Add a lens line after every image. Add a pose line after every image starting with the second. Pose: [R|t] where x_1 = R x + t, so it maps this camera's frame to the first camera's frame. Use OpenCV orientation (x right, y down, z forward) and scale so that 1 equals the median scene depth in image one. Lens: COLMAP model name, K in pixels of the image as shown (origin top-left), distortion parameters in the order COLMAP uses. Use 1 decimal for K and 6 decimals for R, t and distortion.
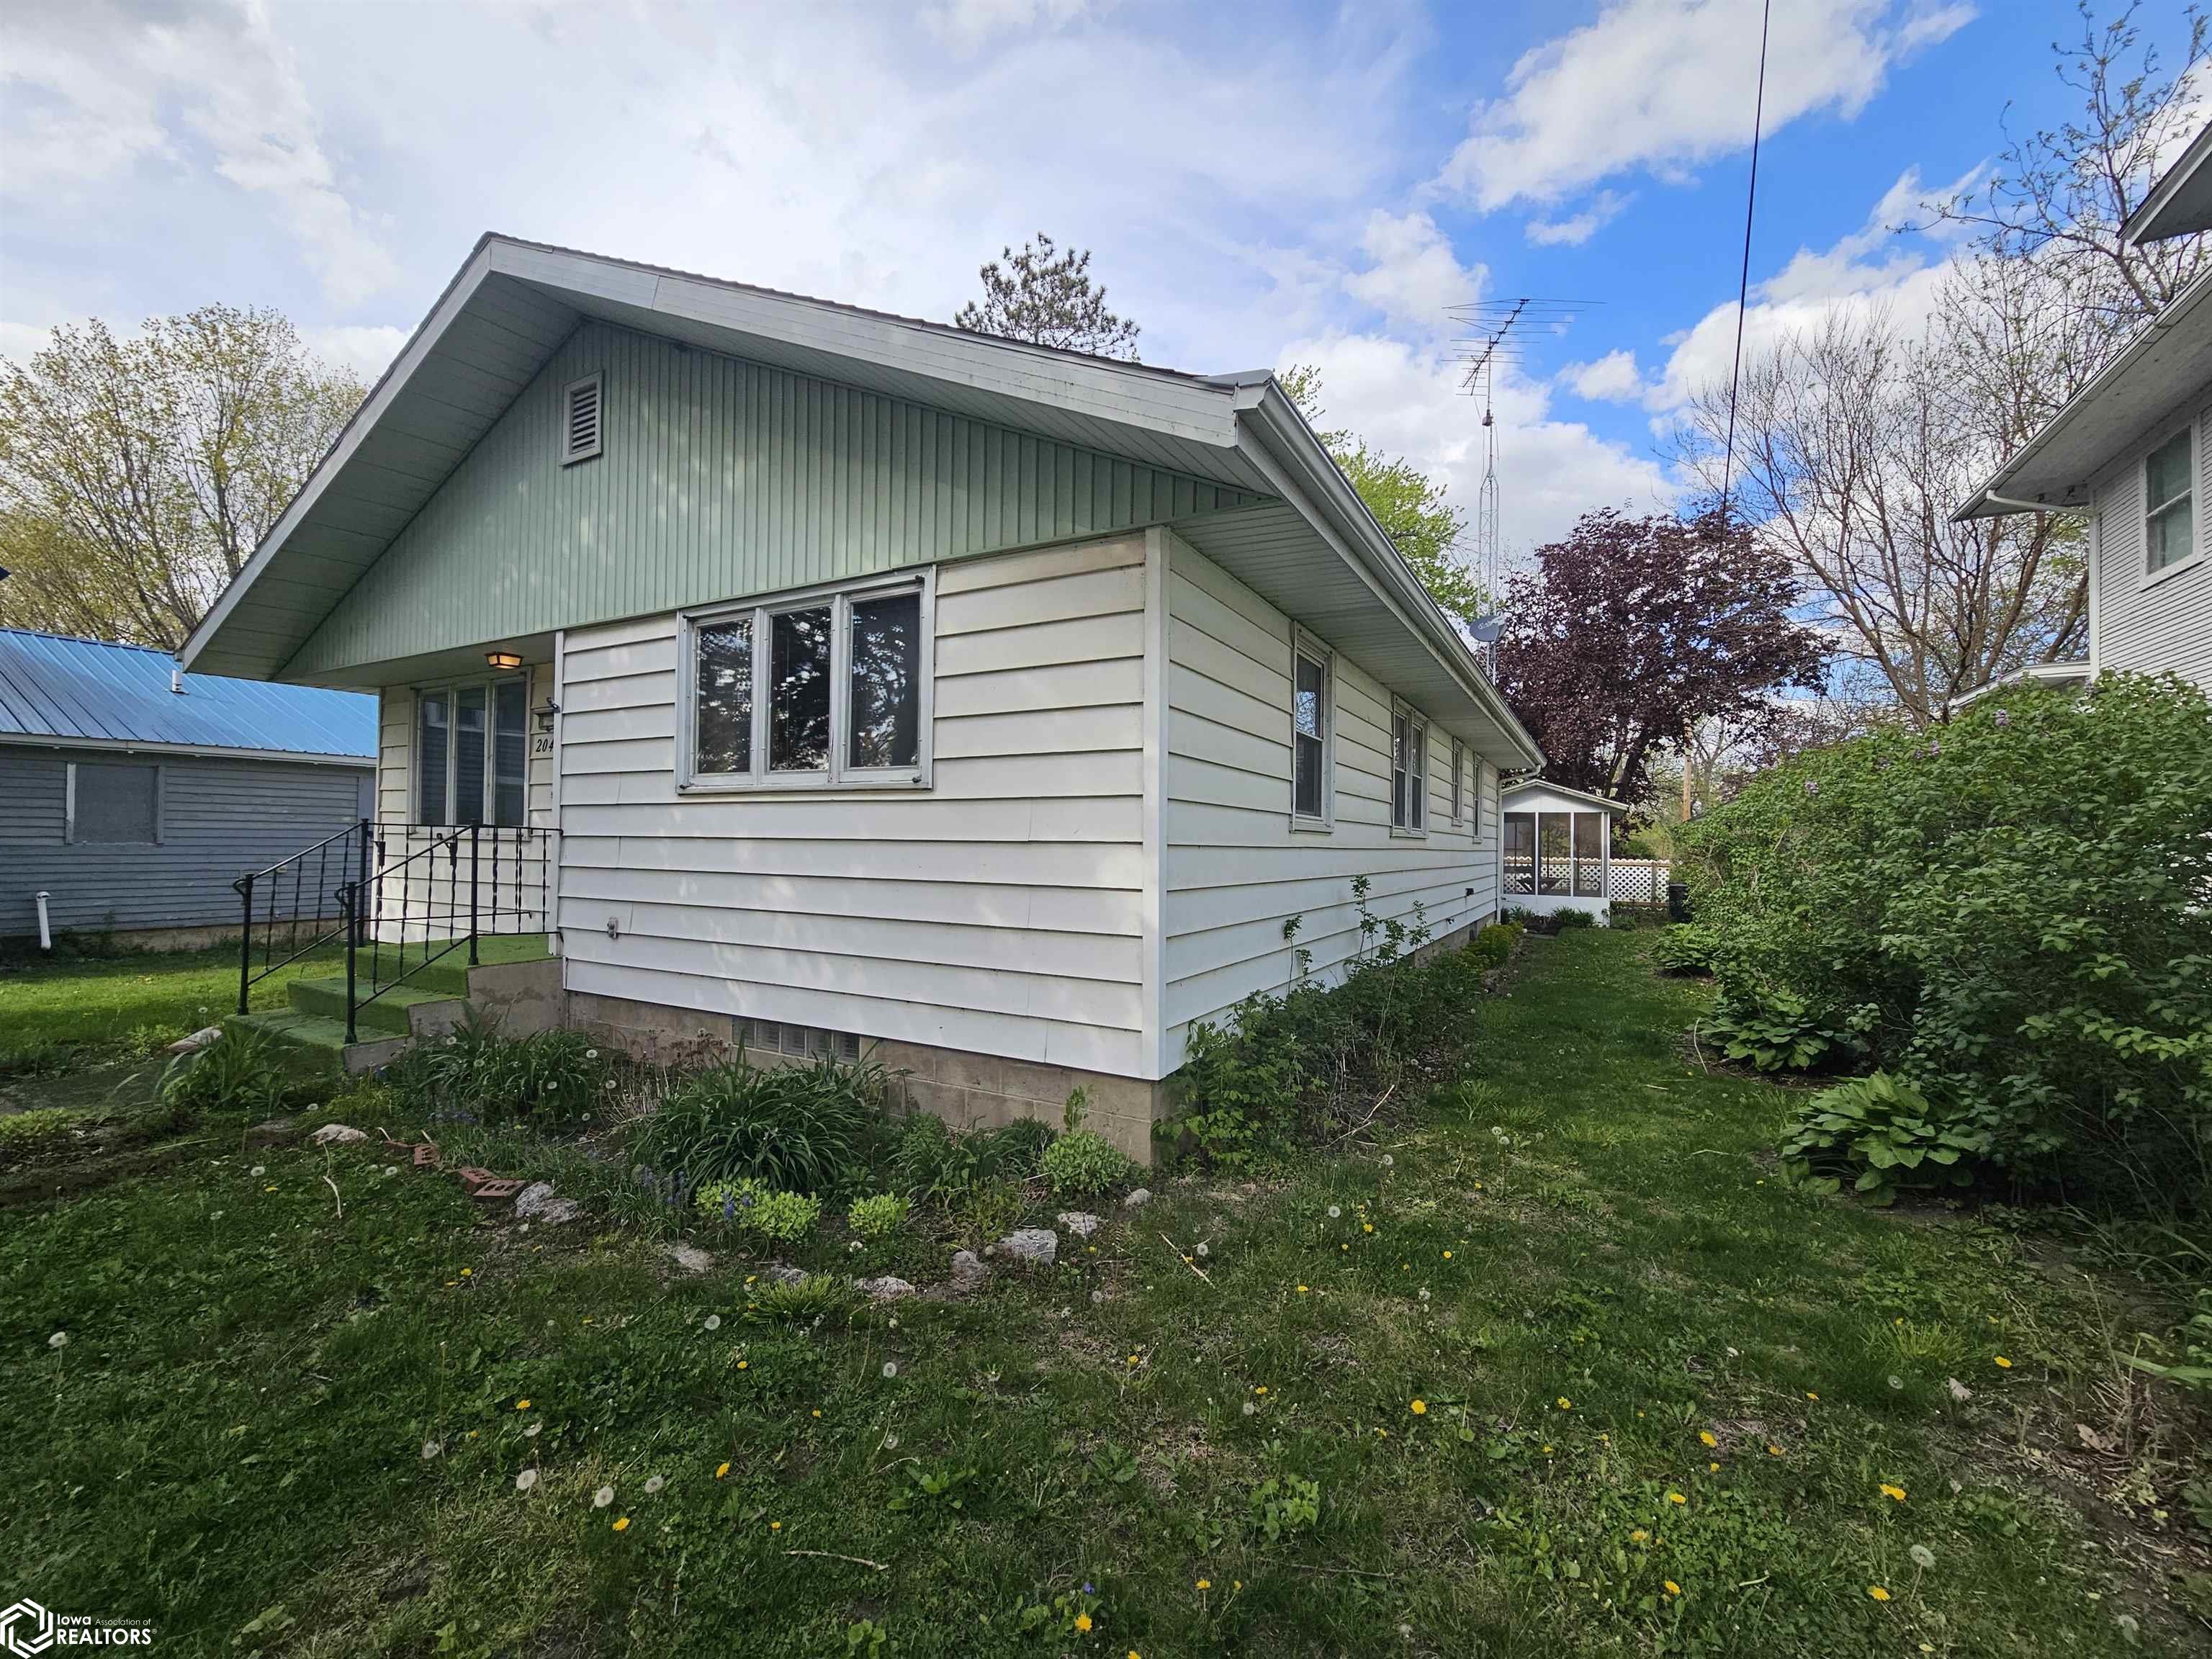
lens RADIAL K [[908.0, 0, 1106.4], [0, 908.0, 841.4], [0, 0, 1]] dist [-0.001952, 0.000280]
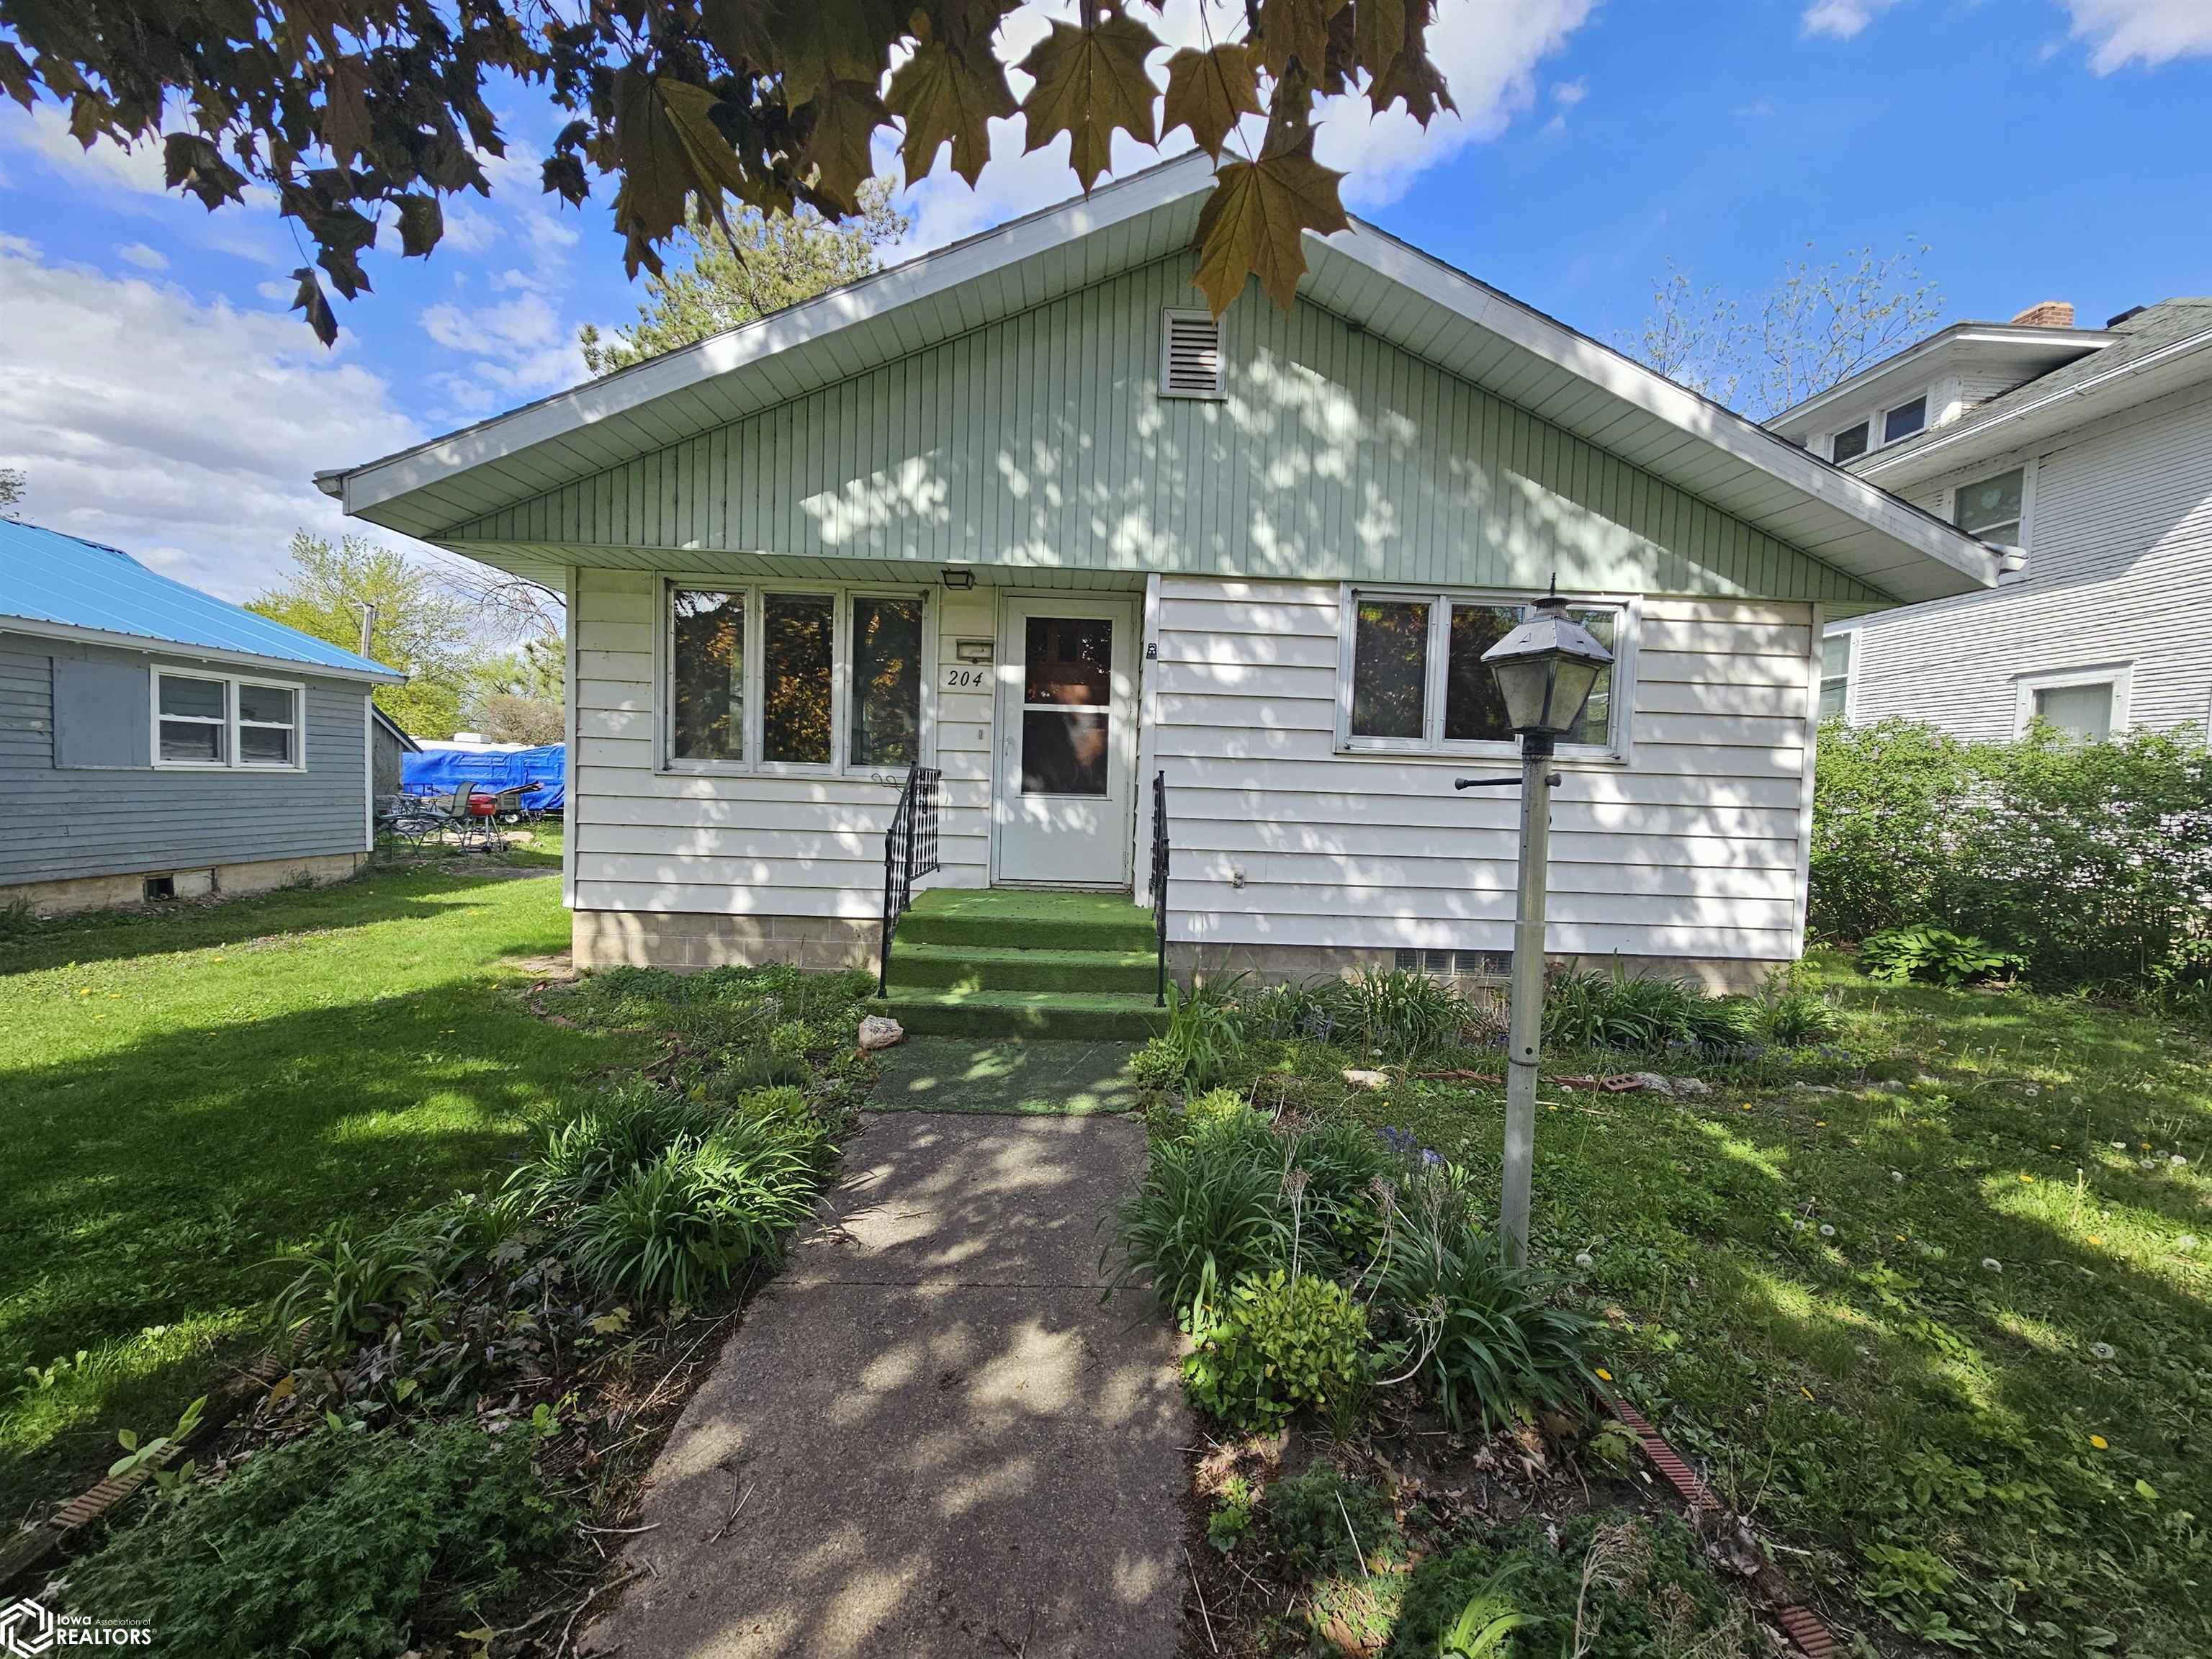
lens RADIAL K [[908.0, 0, 1105.9], [0, 908.0, 837.6], [0, 0, 1]] dist [-0.001952, 0.000280]
pose [[0.849744, -0.012149, 0.527056, -1.276790], [-0.023418, 0.997878, 0.060757, -0.010415], [-0.526676, -0.063970, 0.847656, 0.215866]]
